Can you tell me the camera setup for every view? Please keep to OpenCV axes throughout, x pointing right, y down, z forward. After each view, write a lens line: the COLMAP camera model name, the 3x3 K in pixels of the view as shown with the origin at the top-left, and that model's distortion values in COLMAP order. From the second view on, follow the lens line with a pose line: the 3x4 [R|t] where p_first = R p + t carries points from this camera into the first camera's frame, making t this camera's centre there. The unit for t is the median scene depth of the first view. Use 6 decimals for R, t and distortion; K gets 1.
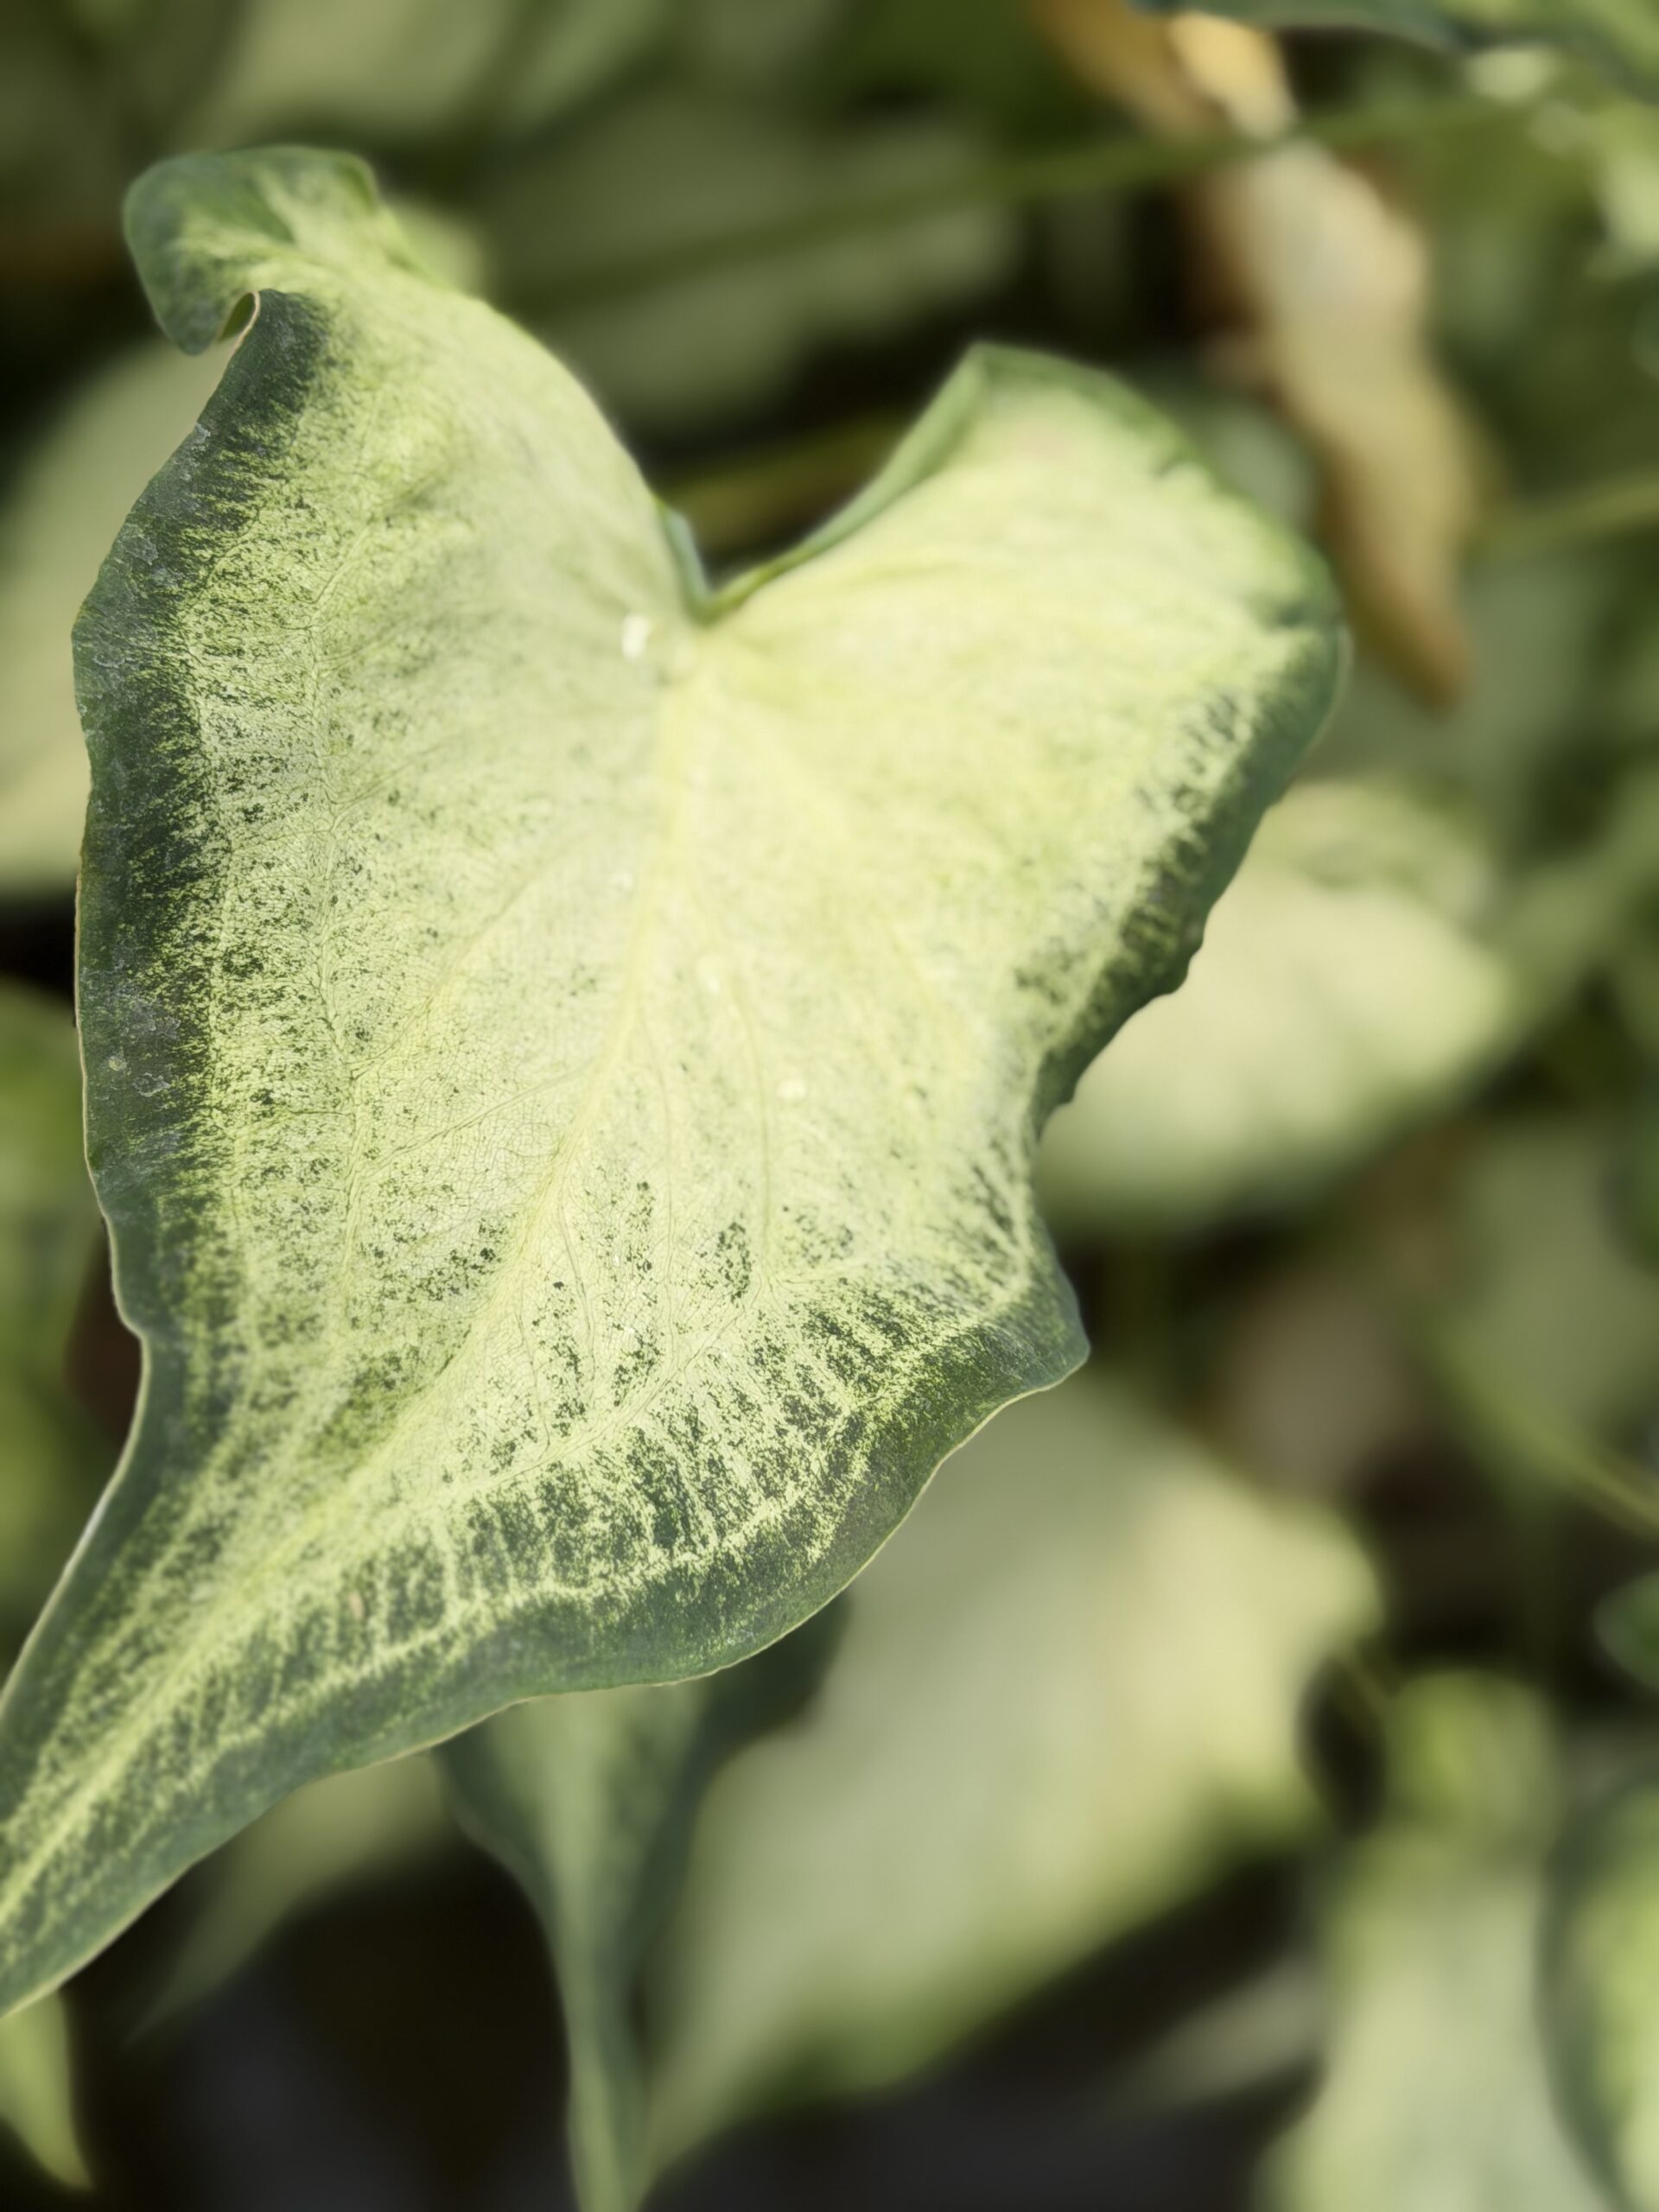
lens RADIAL K [[3124.1, 0, 831.1], [0, 3124.1, 1097.2], [0, 0, 1]] dist [0.128695, 0.000000]
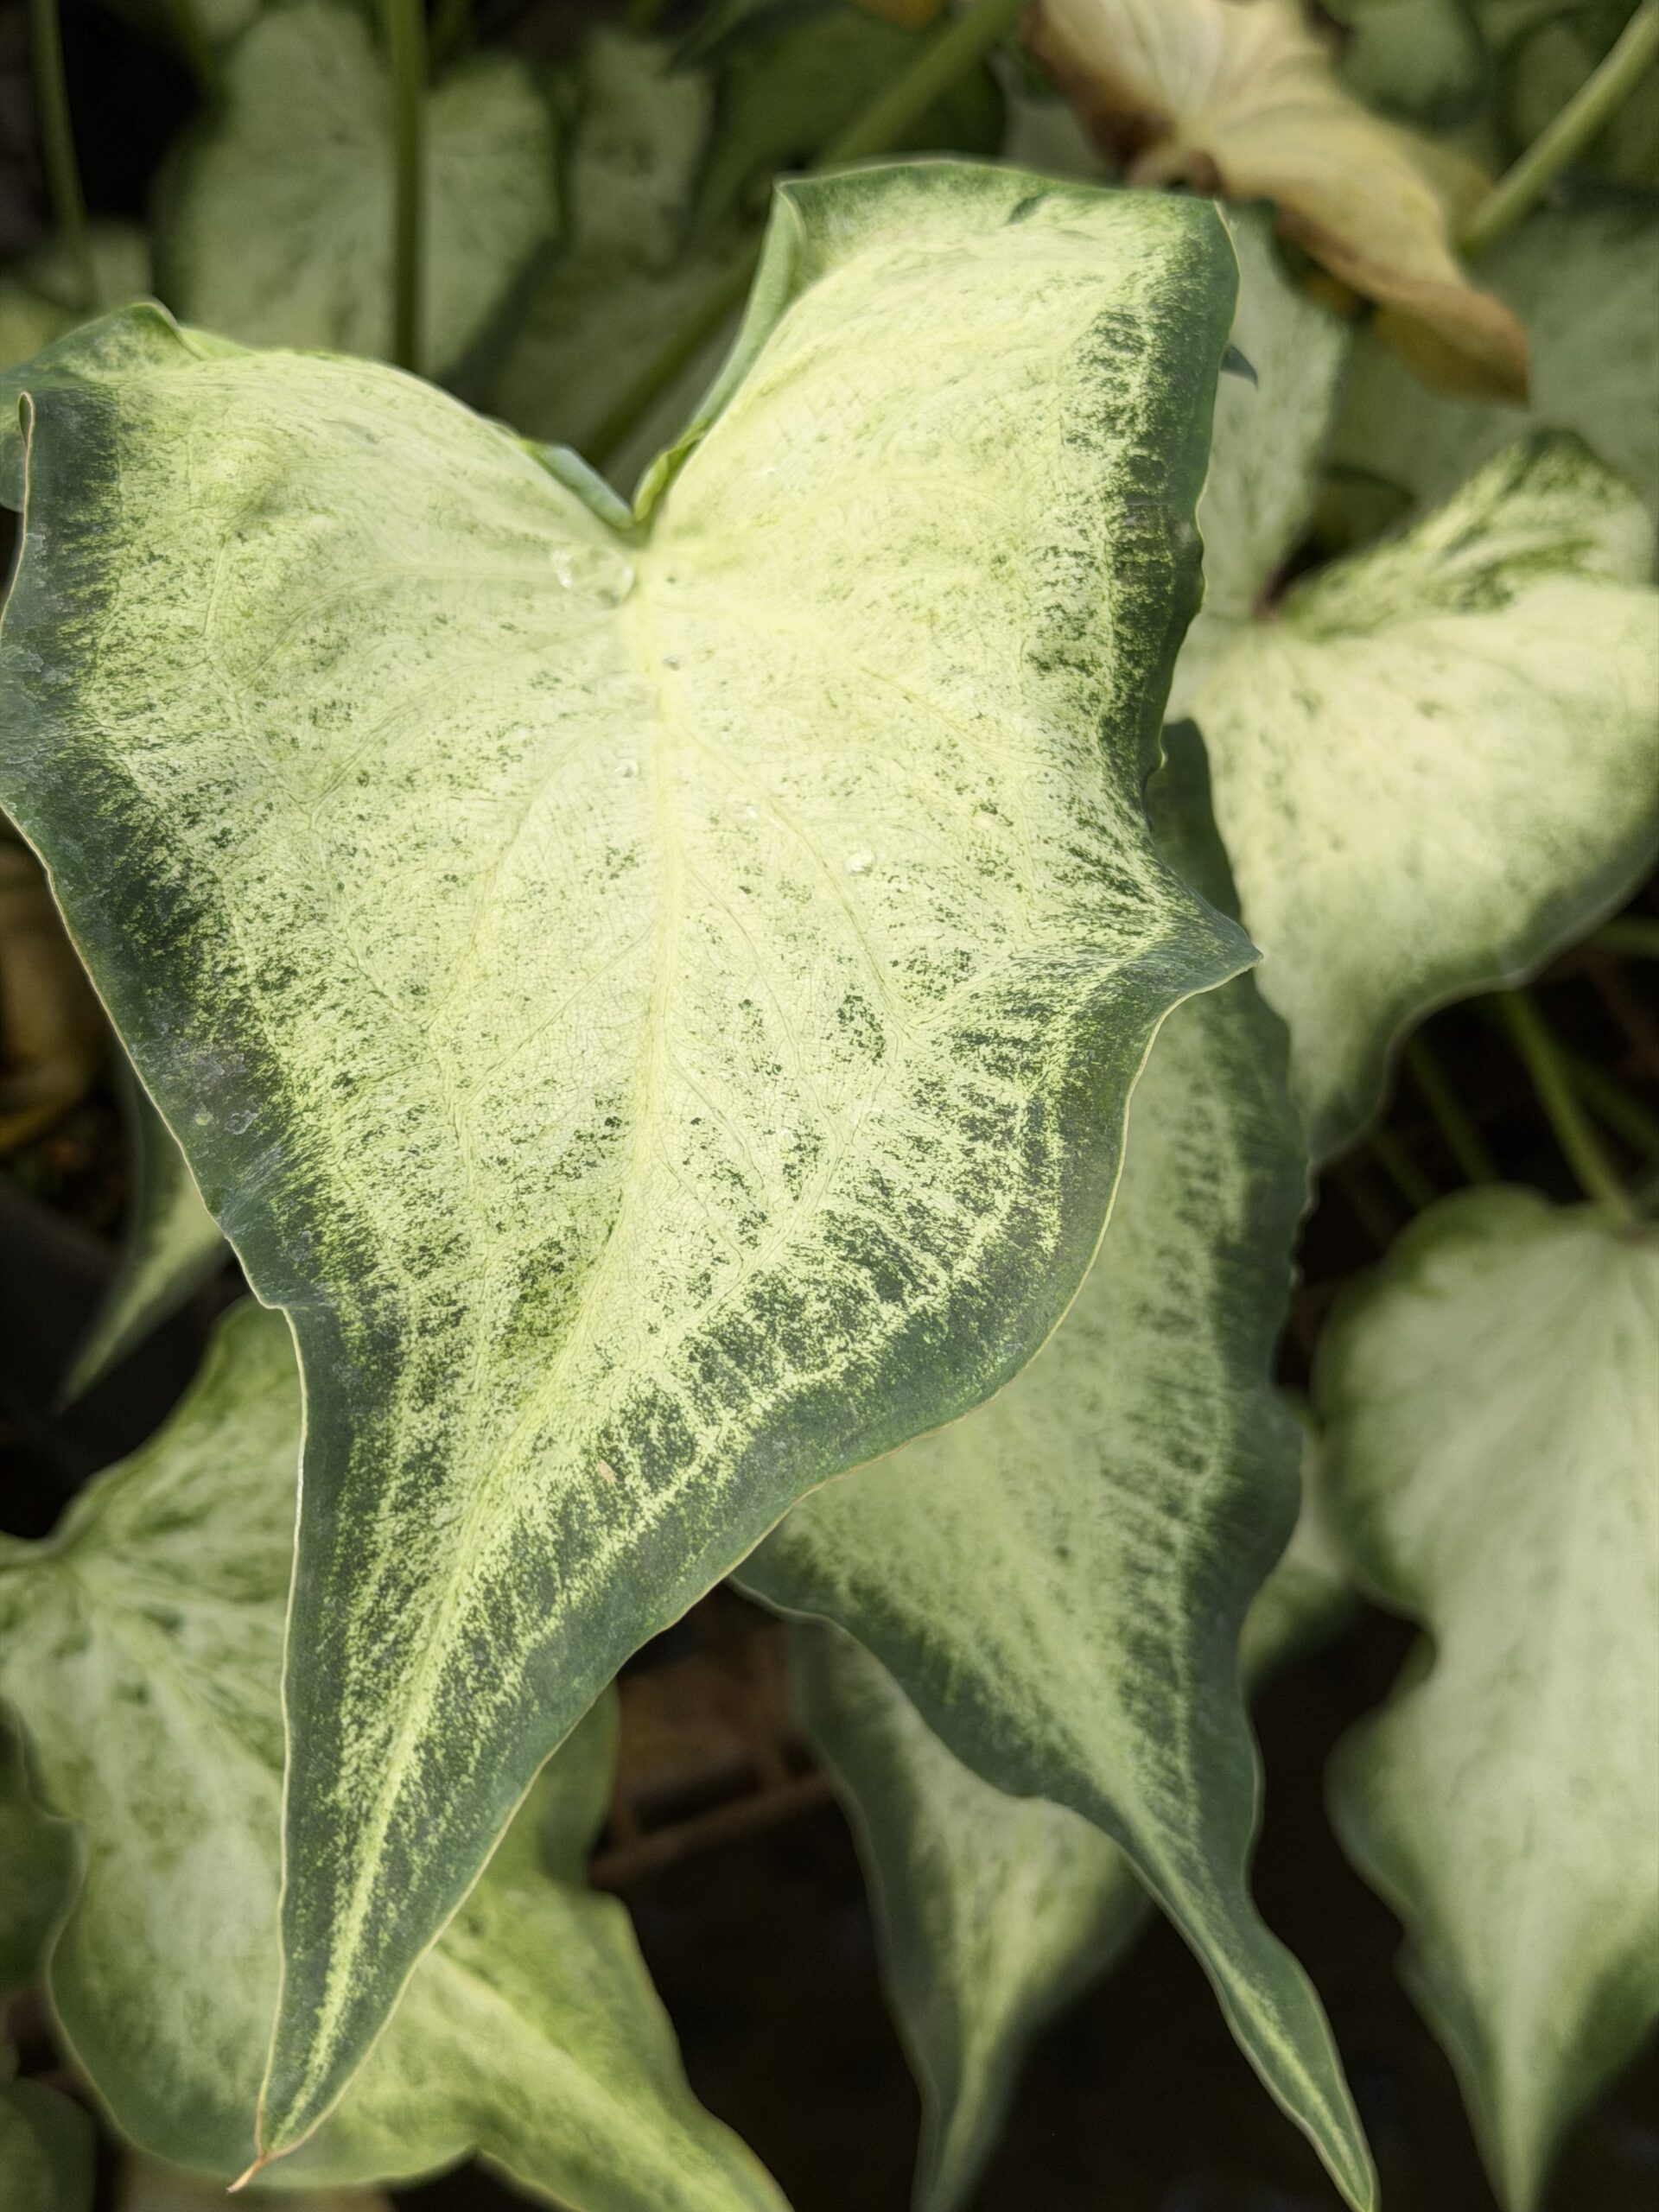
lens RADIAL K [[3124.1, 0, 826.5], [0, 3124.1, 1114.4], [0, 0, 1]] dist [0.128695, 0.000000]
pose [[0.880932, -0.452593, -0.138269, 0.081518], [0.437555, 0.890268, -0.126369, 0.196466], [0.180290, 0.050823, 0.982300, 0.065656]]
